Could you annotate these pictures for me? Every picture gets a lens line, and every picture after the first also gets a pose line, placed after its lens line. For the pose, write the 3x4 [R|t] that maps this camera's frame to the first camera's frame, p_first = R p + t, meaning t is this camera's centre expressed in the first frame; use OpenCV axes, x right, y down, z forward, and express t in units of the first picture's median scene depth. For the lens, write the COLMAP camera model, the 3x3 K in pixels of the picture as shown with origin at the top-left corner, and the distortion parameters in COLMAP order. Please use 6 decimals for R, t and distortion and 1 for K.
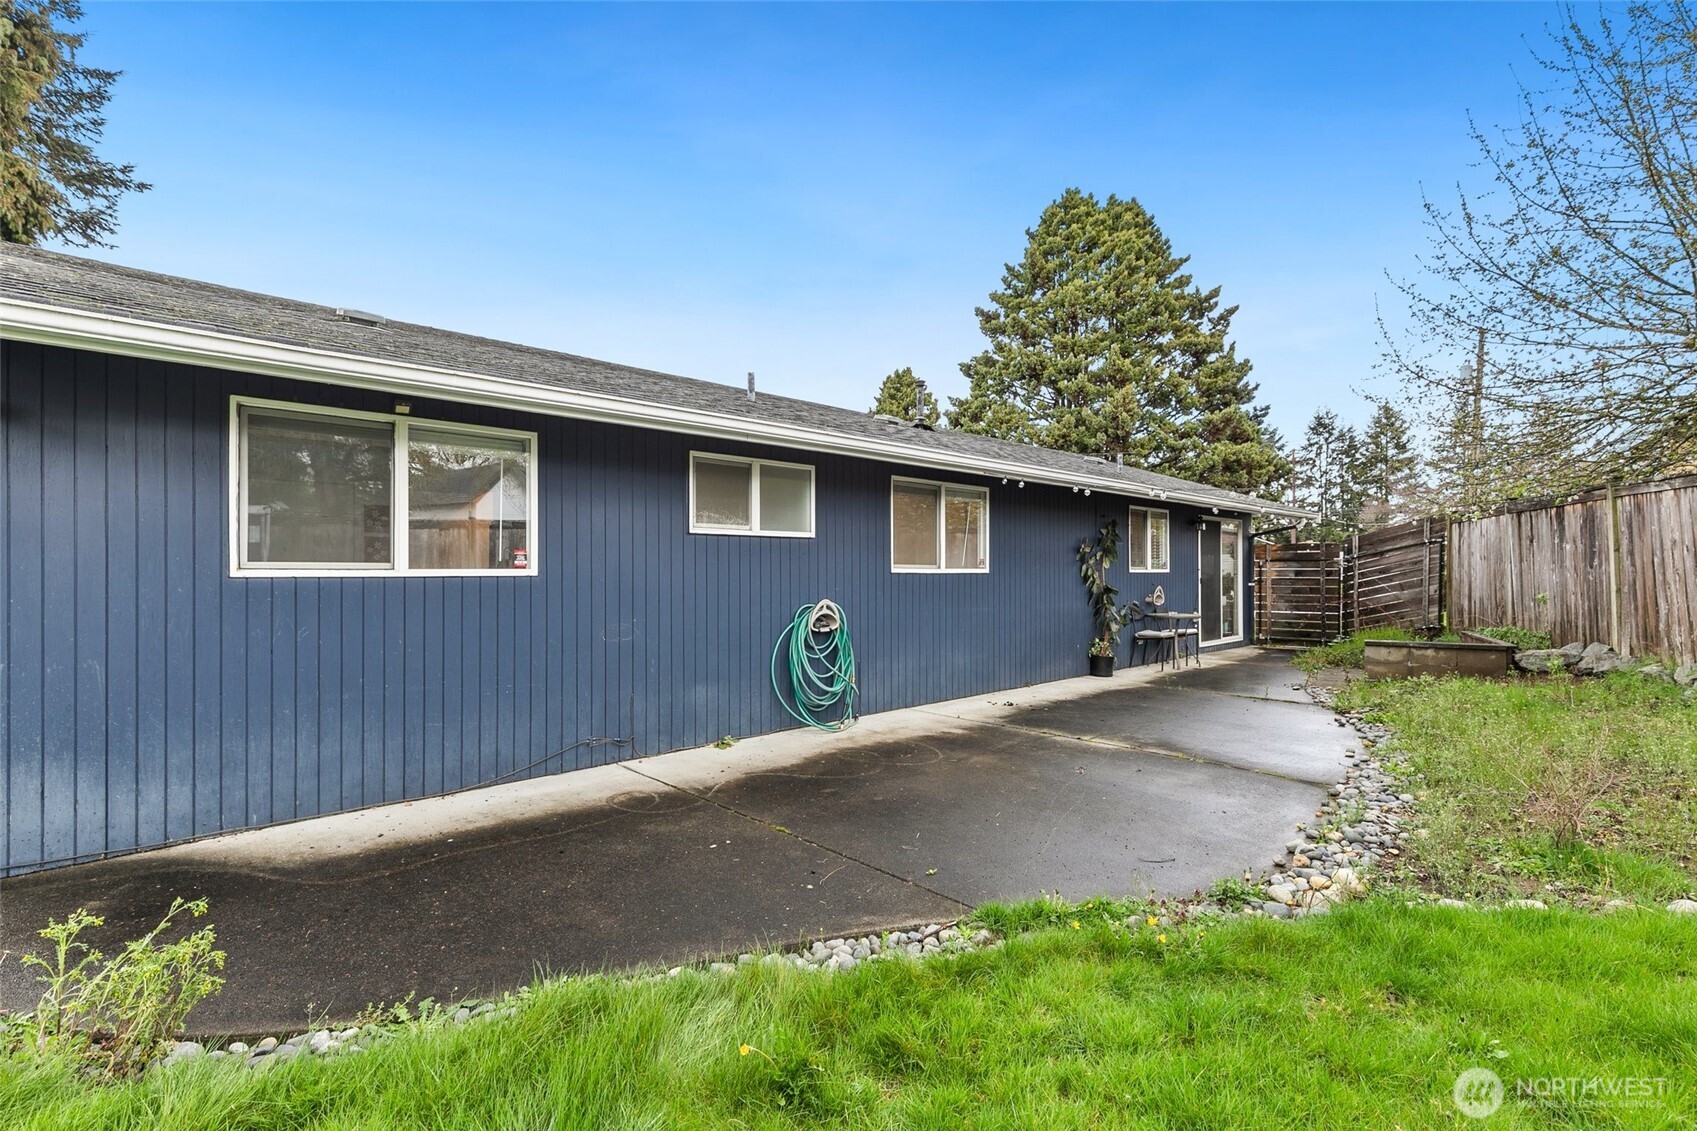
lens RADIAL K [[779.3, 0, 843.5], [0, 779.3, 569.5], [0, 0, 1]] dist [0.009970, -0.000754]
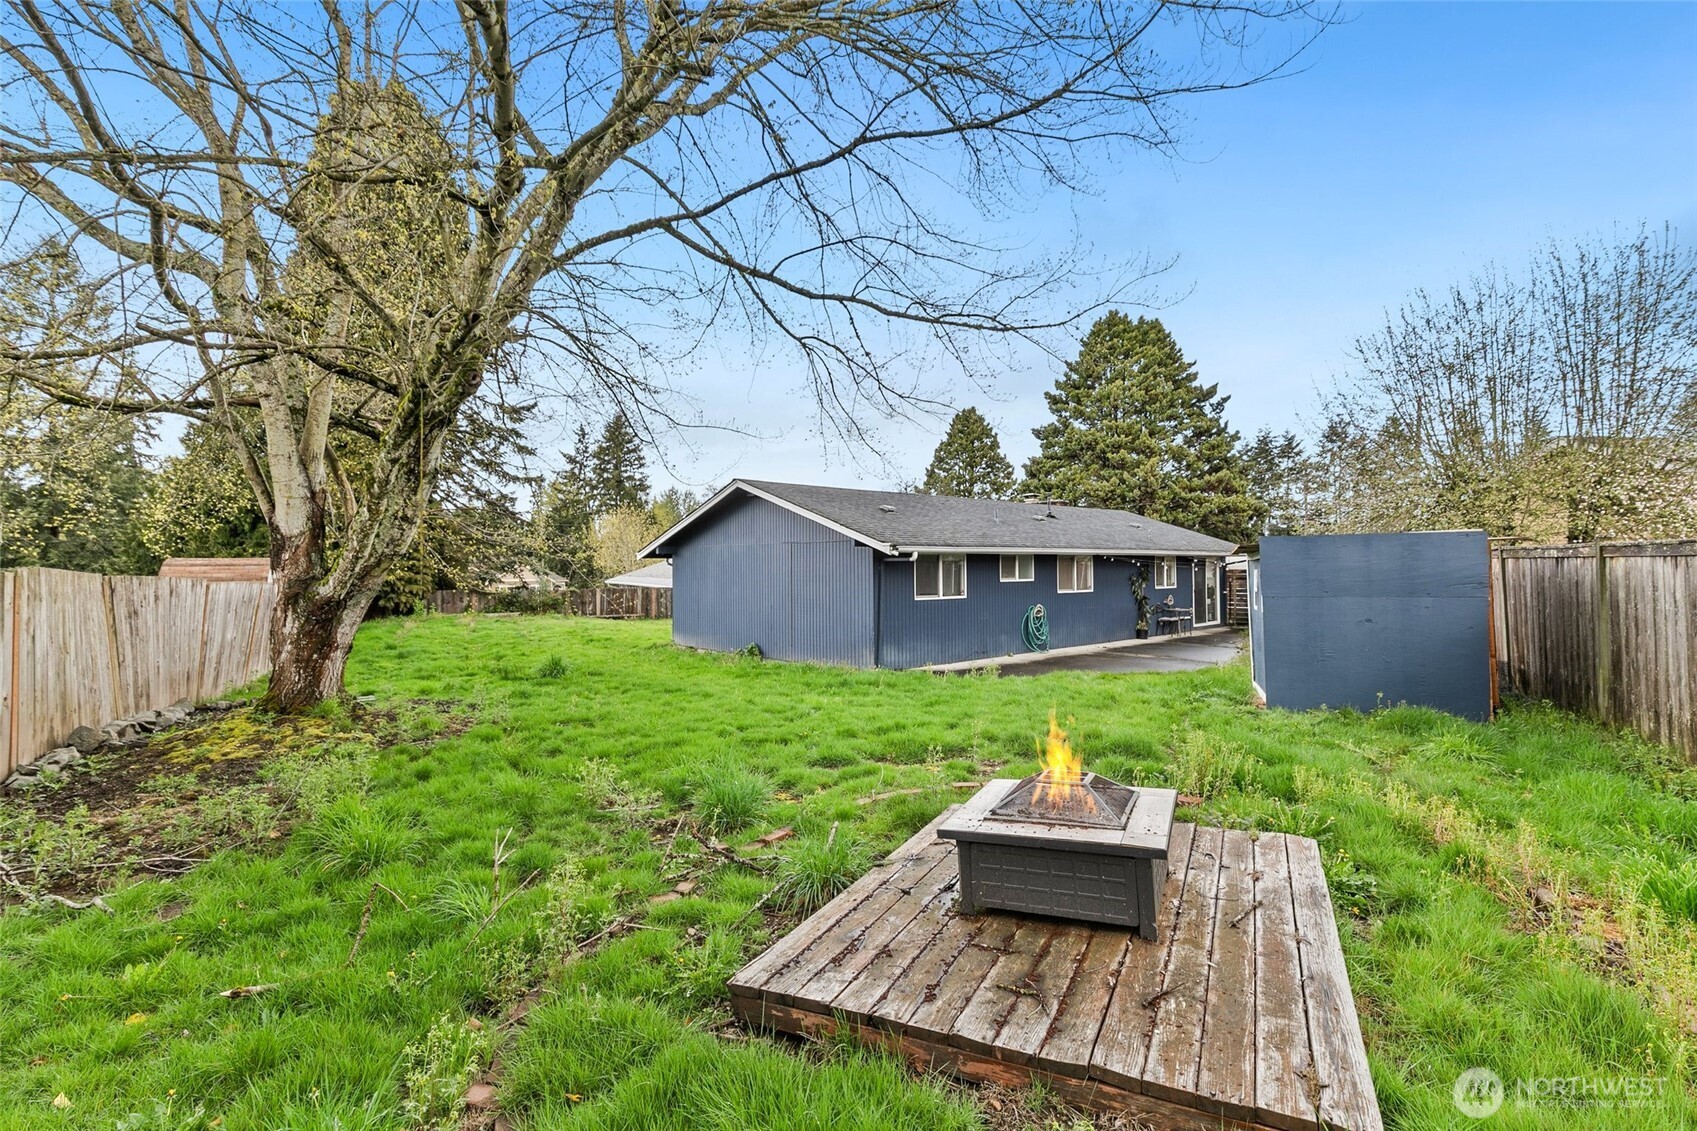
lens RADIAL K [[779.3, 0, 853.1], [0, 779.3, 554.8], [0, 0, 1]] dist [0.009970, -0.000754]
pose [[0.999704, -0.008058, -0.022944, -0.161652], [0.007761, 0.999885, -0.012998, -0.028151], [0.023047, 0.012816, 0.999652, -0.456143]]
